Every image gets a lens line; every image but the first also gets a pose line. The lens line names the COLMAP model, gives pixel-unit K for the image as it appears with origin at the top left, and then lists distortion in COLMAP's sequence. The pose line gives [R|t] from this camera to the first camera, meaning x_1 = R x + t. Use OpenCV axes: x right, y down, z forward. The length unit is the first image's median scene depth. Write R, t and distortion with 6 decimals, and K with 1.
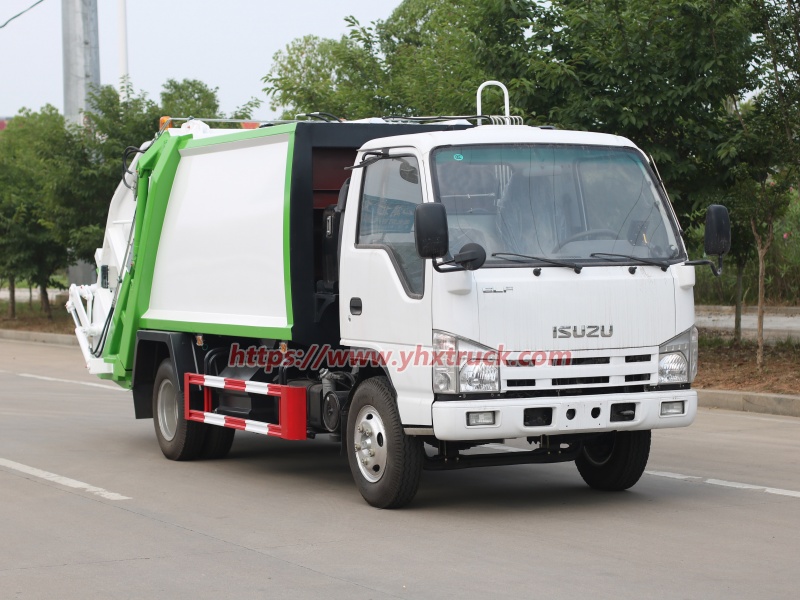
lens RADIAL K [[2085.1, 0, 400.0], [0, 2085.1, 300.0], [0, 0, 1]] dist [0.043210, -1.037259]
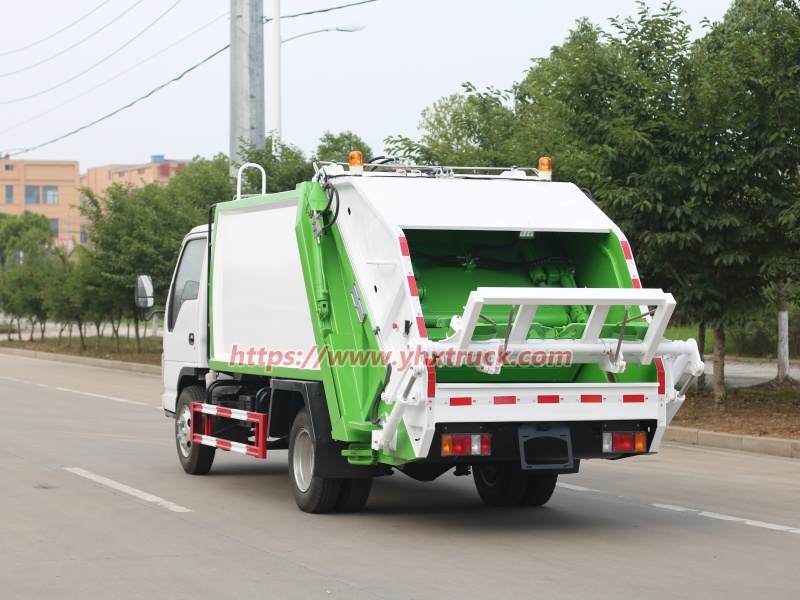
lens RADIAL K [[2085.1, 0, 400.0], [0, 2085.1, 300.0], [0, 0, 1]] dist [0.043210, -1.037259]
pose [[0.995319, 0.024025, -0.093614, 0.079183], [-0.026150, 0.999426, -0.021537, 0.000265], [0.093043, 0.023884, 0.995376, -0.123120]]
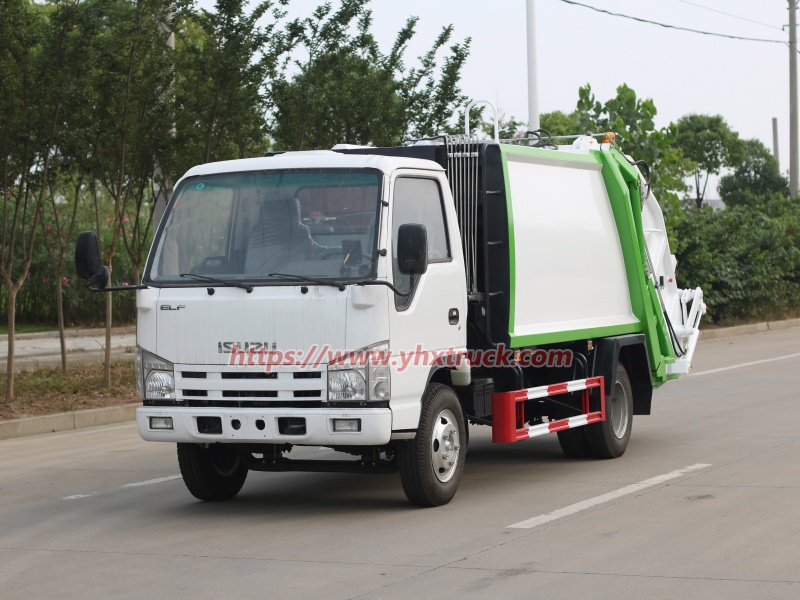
lens RADIAL K [[2085.1, 0, 400.0], [0, 2085.1, 300.0], [0, 0, 1]] dist [0.043210, -1.037259]
pose [[0.646836, 0.013883, -0.762503, 0.740796], [-0.007294, 0.999901, 0.012018, -0.017571], [0.762595, -0.002212, 0.646873, 0.290256]]
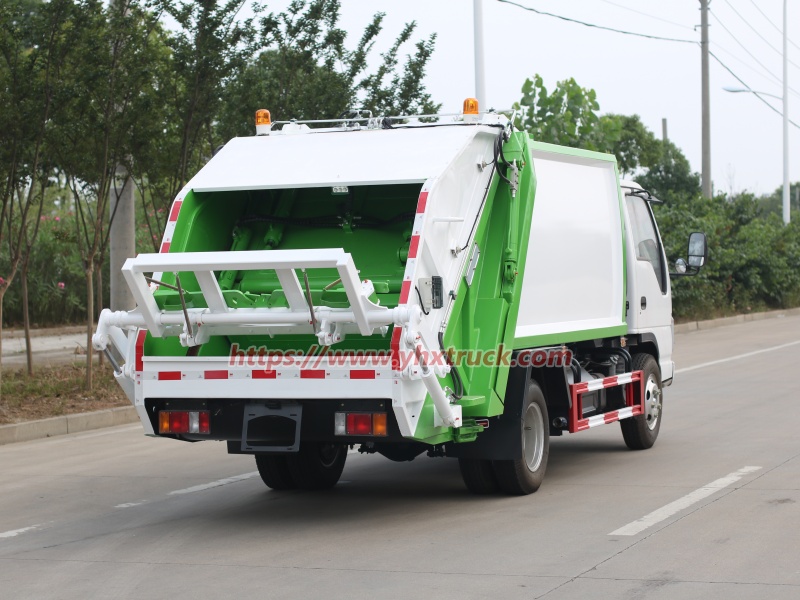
lens RADIAL K [[2085.1, 0, 400.0], [0, 2085.1, 300.0], [0, 0, 1]] dist [0.043210, -1.037259]
pose [[0.694294, 0.013505, -0.719565, 0.695818], [-0.007219, 0.999904, 0.011801, -0.017293], [0.719655, -0.002999, 0.694325, 0.263338]]
